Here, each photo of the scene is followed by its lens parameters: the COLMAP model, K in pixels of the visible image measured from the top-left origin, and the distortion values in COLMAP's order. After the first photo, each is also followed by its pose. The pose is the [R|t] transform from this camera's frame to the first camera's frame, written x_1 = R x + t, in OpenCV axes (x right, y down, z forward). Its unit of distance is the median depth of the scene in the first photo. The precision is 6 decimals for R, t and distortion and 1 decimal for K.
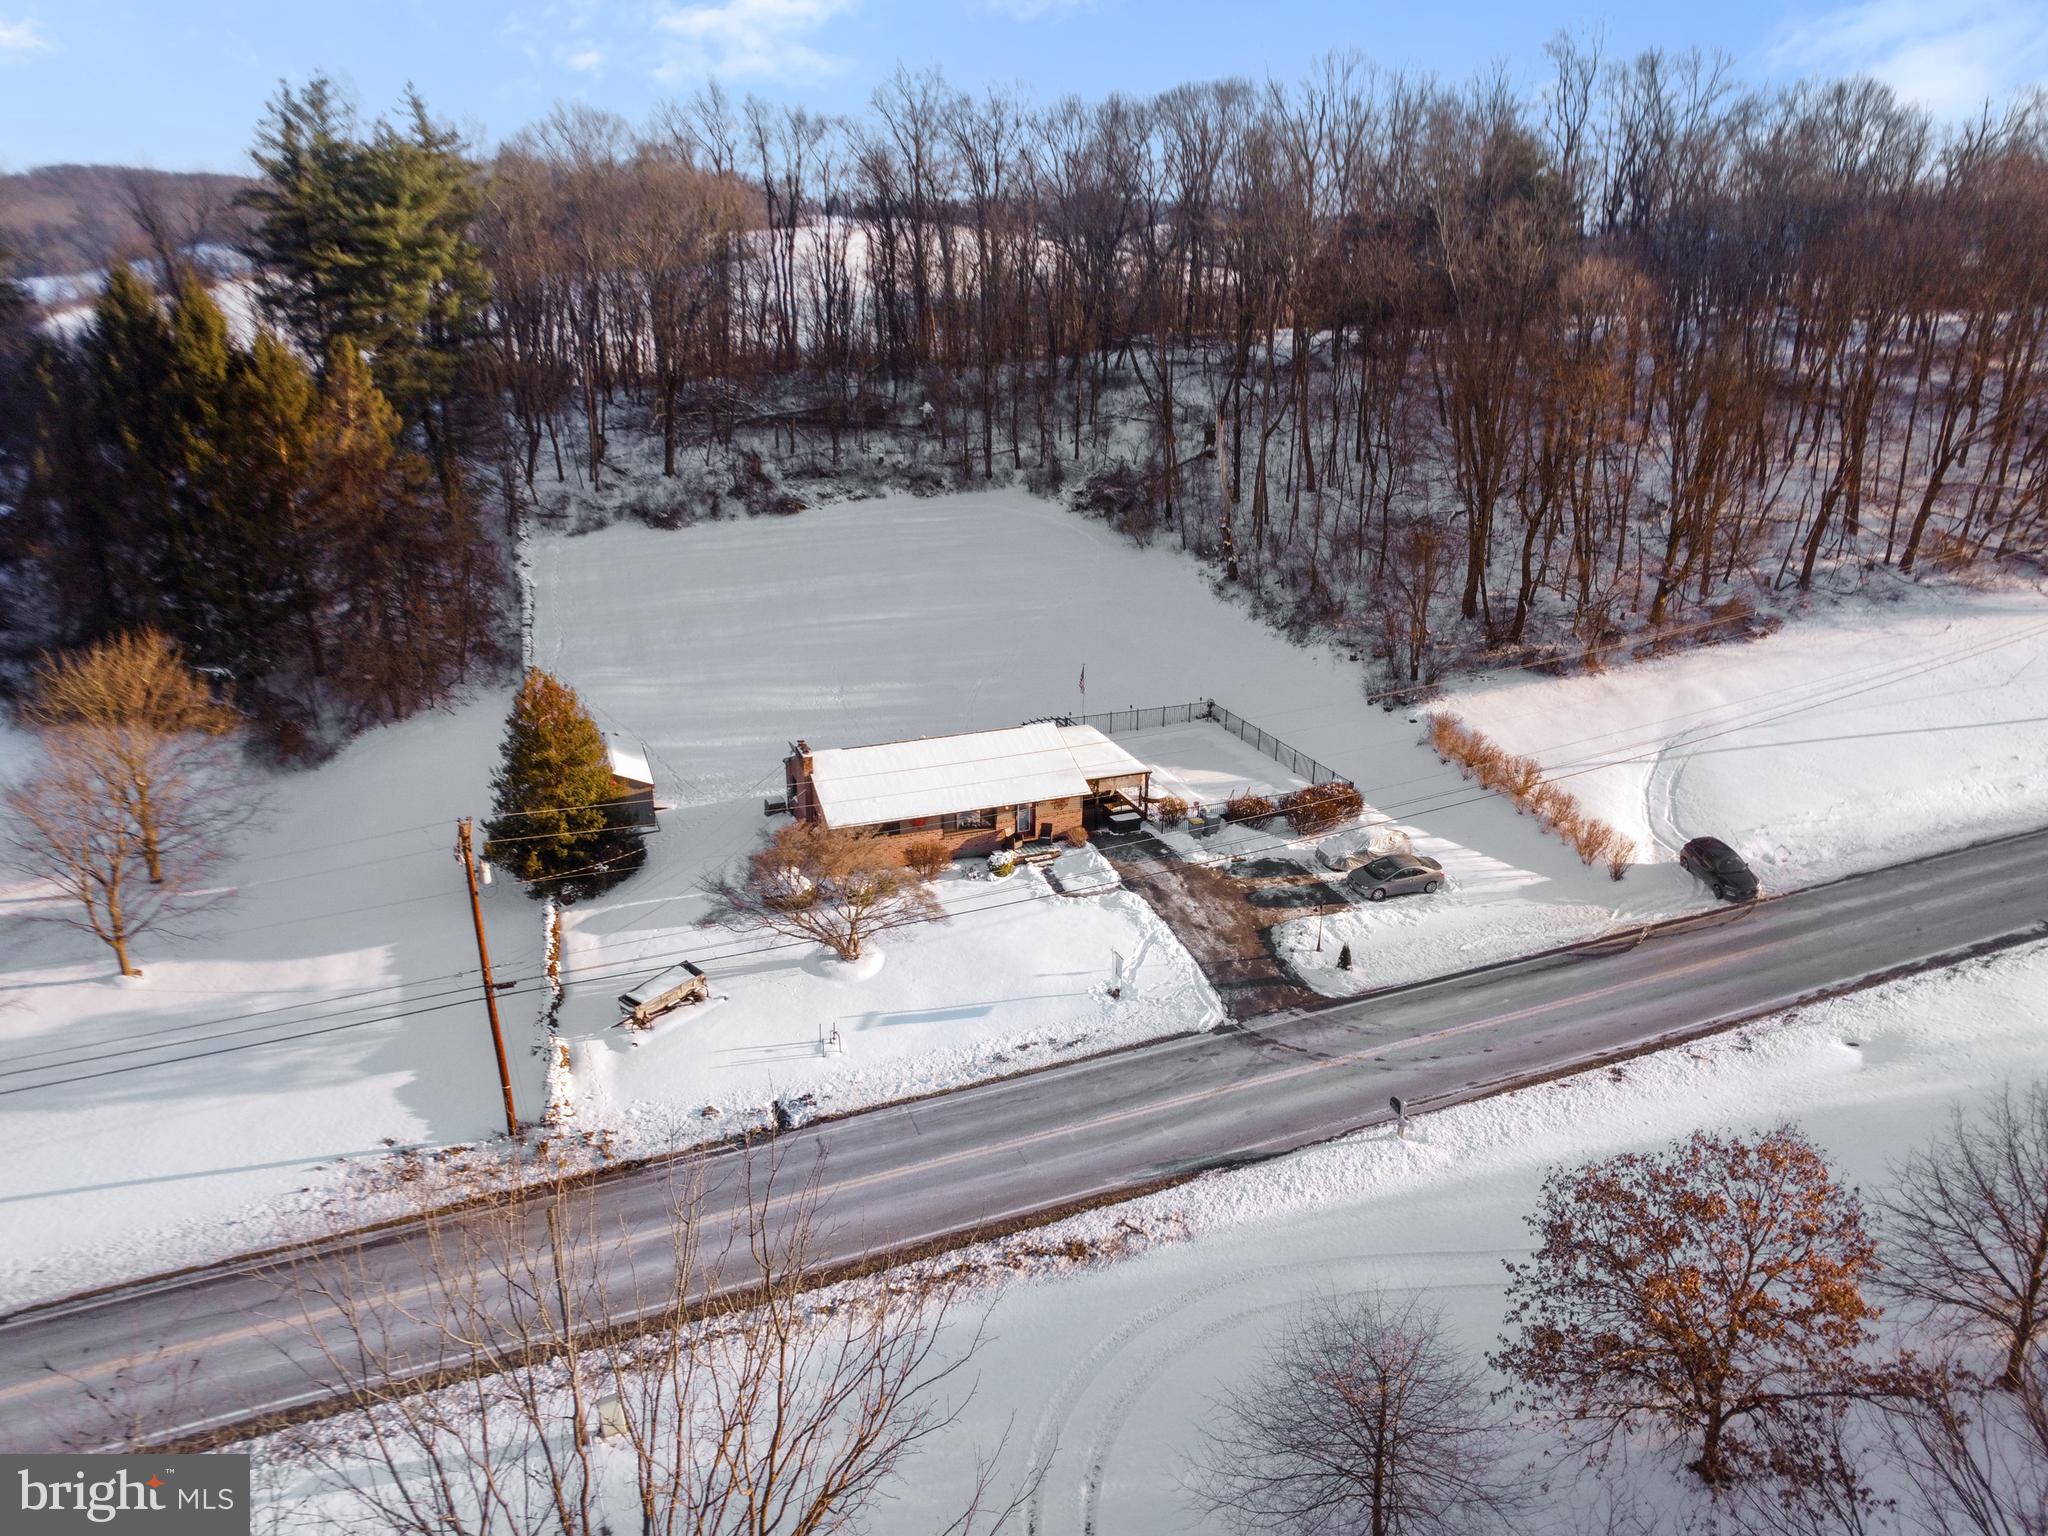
lens RADIAL K [[1465.3, 0, 1024.0], [0, 1465.3, 768.0], [0, 0, 1]] dist [-0.022254, -0.008140]
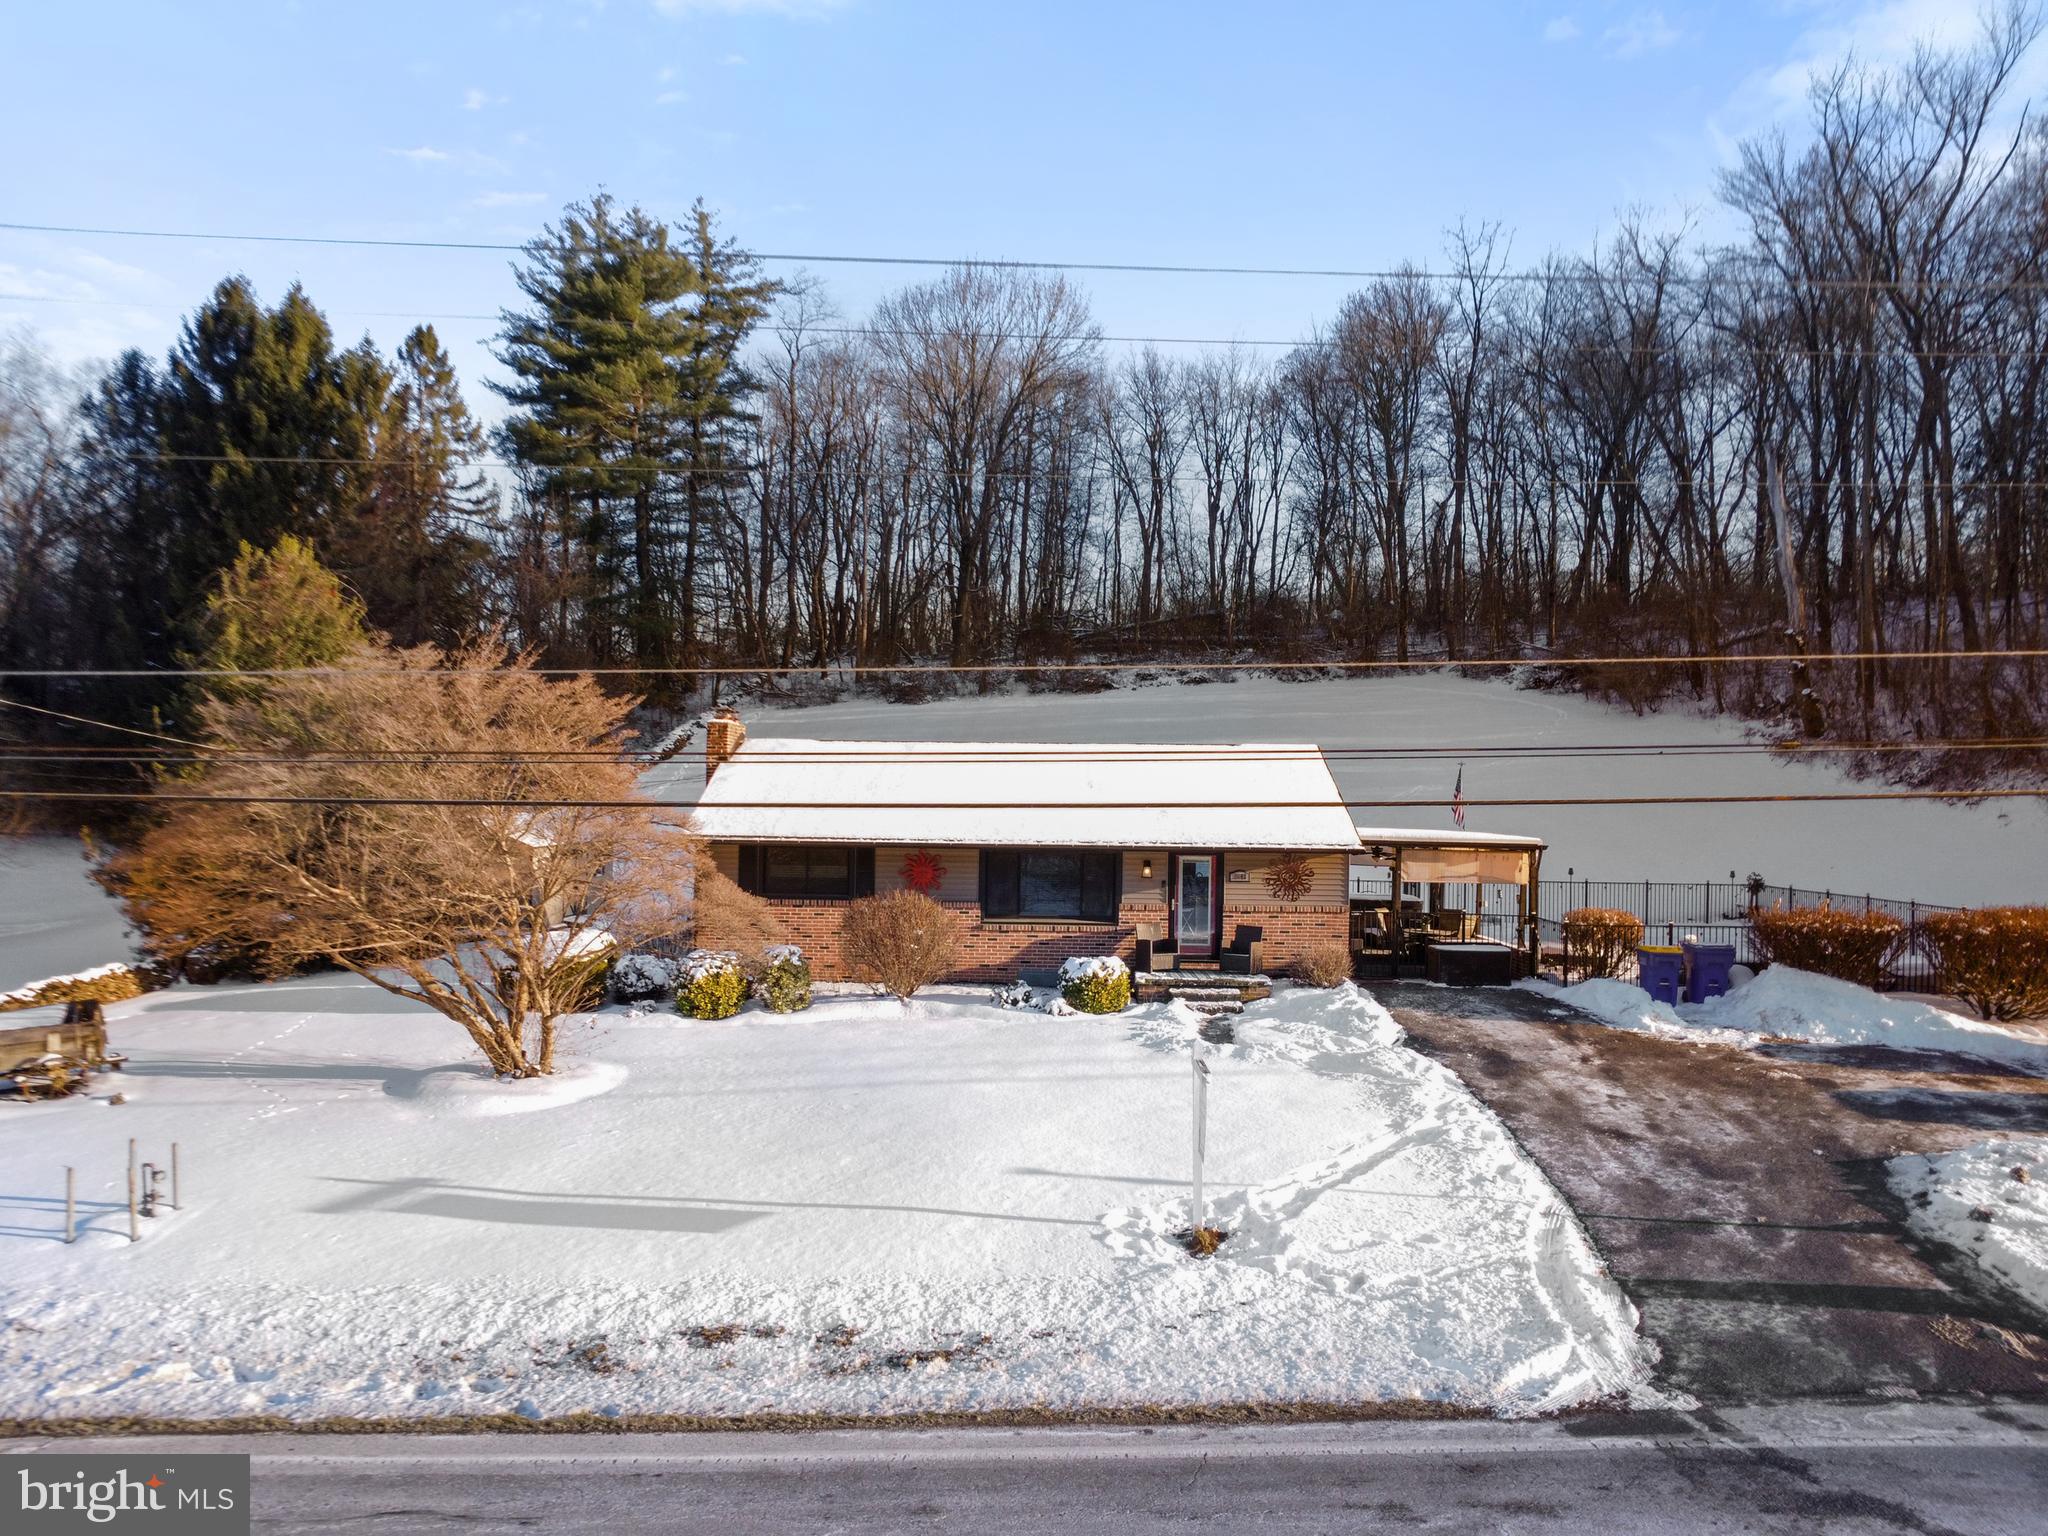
lens RADIAL K [[1486.6, 0, 1020.7], [0, 1486.6, 776.1], [0, 0, 1]] dist [-0.028049, -0.001246]
pose [[0.924888, 0.004523, -0.380212, 0.113471], [-0.139878, 0.933859, -0.329153, 0.144046], [0.353575, 0.357613, 0.864348, 0.627219]]
